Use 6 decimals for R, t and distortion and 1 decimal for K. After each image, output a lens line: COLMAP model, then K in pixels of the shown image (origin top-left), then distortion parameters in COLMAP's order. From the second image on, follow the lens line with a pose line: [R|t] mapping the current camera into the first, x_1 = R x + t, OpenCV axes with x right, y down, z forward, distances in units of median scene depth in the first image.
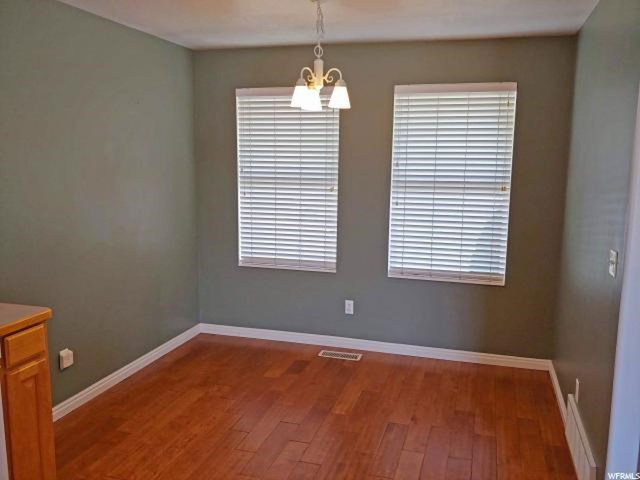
lens RADIAL K [[563.1, 0, 319.1], [0, 563.1, 241.0], [0, 0, 1]] dist [0.032276, -0.090668]
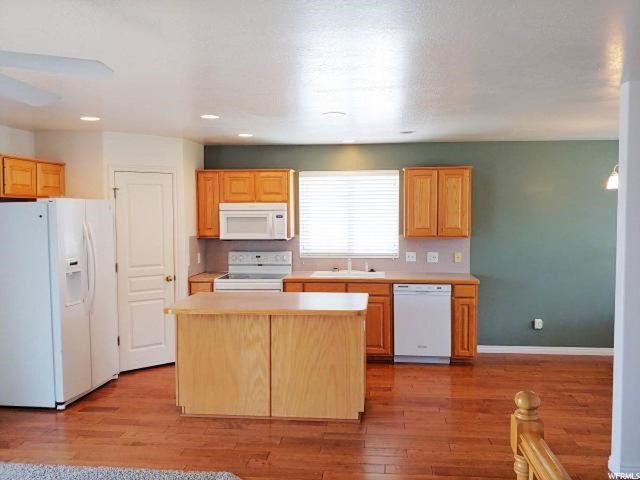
lens RADIAL K [[563.1, 0, 321.3], [0, 563.1, 236.3], [0, 0, 1]] dist [0.032276, -0.090668]
pose [[0.173340, 0.035357, -0.984227, 0.930869], [-0.142249, 0.989775, 0.010504, 0.002145], [0.974535, 0.138184, 0.176598, -0.060243]]
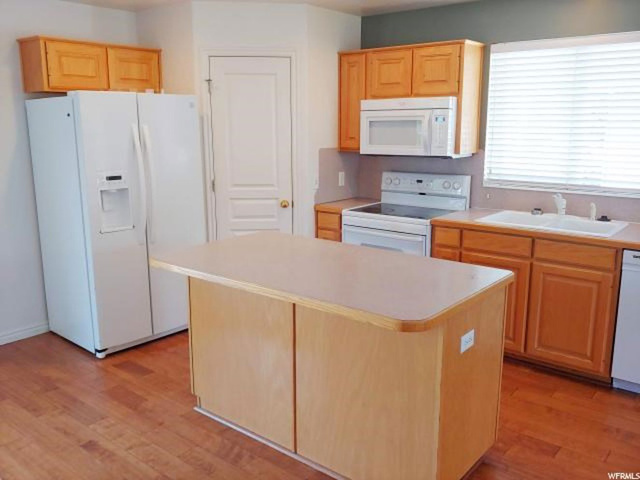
lens RADIAL K [[563.1, 0, 311.2], [0, 563.1, 237.1], [0, 0, 1]] dist [0.032276, -0.090668]
pose [[-0.398659, 0.173190, -0.900598, 0.451957], [-0.140918, 0.958777, 0.246757, -0.028675], [0.906208, 0.225282, -0.357820, 0.241476]]
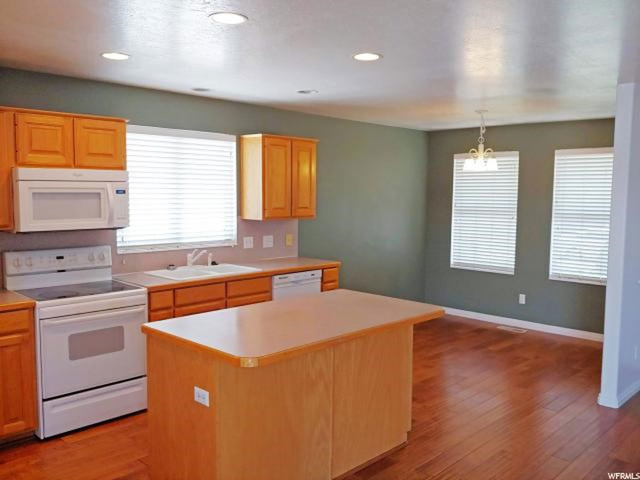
lens RADIAL K [[563.1, 0, 322.9], [0, 563.1, 241.3], [0, 0, 1]] dist [0.032276, -0.090668]
pose [[0.890808, 0.040131, -0.452605, 0.255220], [-0.071111, 0.996131, -0.051636, 0.082458], [0.448782, 0.078182, 0.890215, -0.557090]]
